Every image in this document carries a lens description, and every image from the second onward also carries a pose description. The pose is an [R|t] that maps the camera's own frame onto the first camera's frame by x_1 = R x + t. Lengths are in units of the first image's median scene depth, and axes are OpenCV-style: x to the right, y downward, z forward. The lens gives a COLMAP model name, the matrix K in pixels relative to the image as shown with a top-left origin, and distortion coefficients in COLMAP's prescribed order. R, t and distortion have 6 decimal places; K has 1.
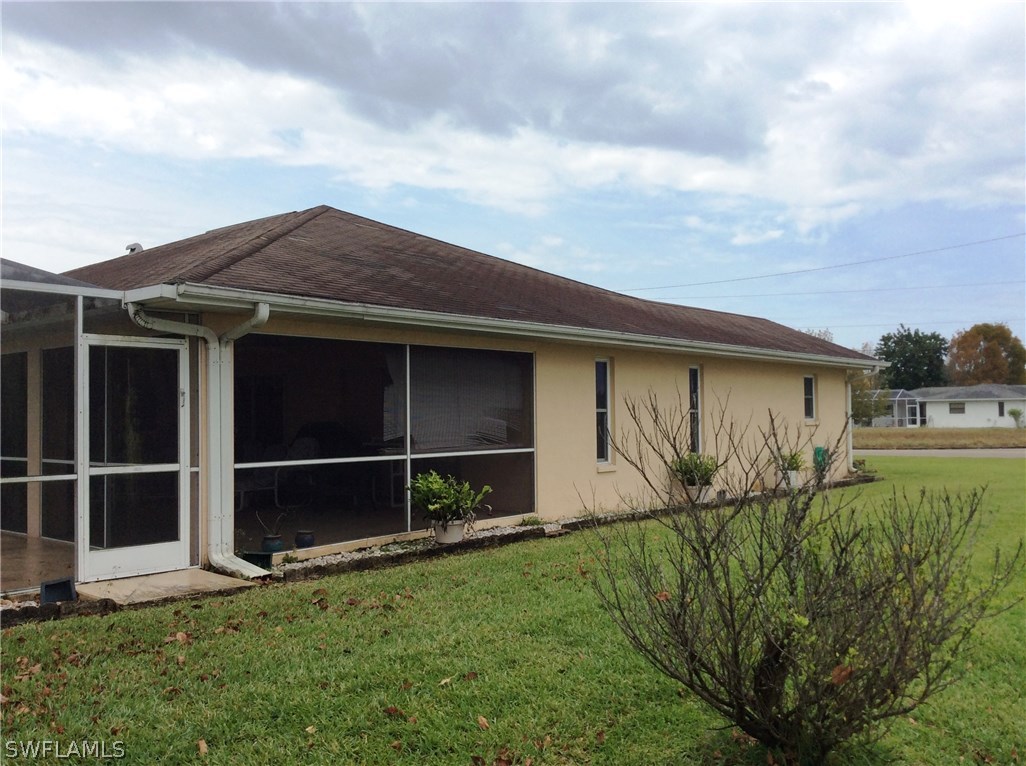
lens RADIAL K [[920.3, 0, 513.4], [0, 920.3, 383.3], [0, 0, 1]] dist [0.022268, -0.006322]
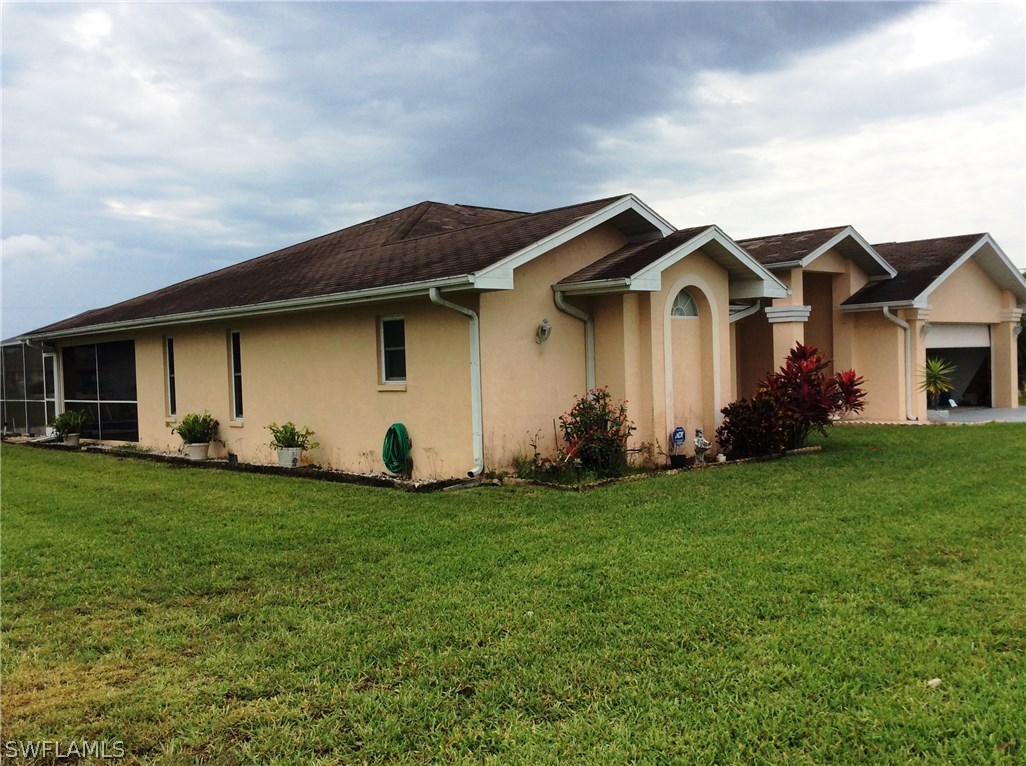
lens RADIAL K [[920.3, 0, 513.5], [0, 920.3, 383.9], [0, 0, 1]] dist [0.022268, -0.006322]
pose [[-0.085973, 0.023495, -0.996020, 1.528639], [0.058586, 0.998111, 0.018487, 0.050274], [0.994573, -0.056764, -0.087187, 1.778537]]
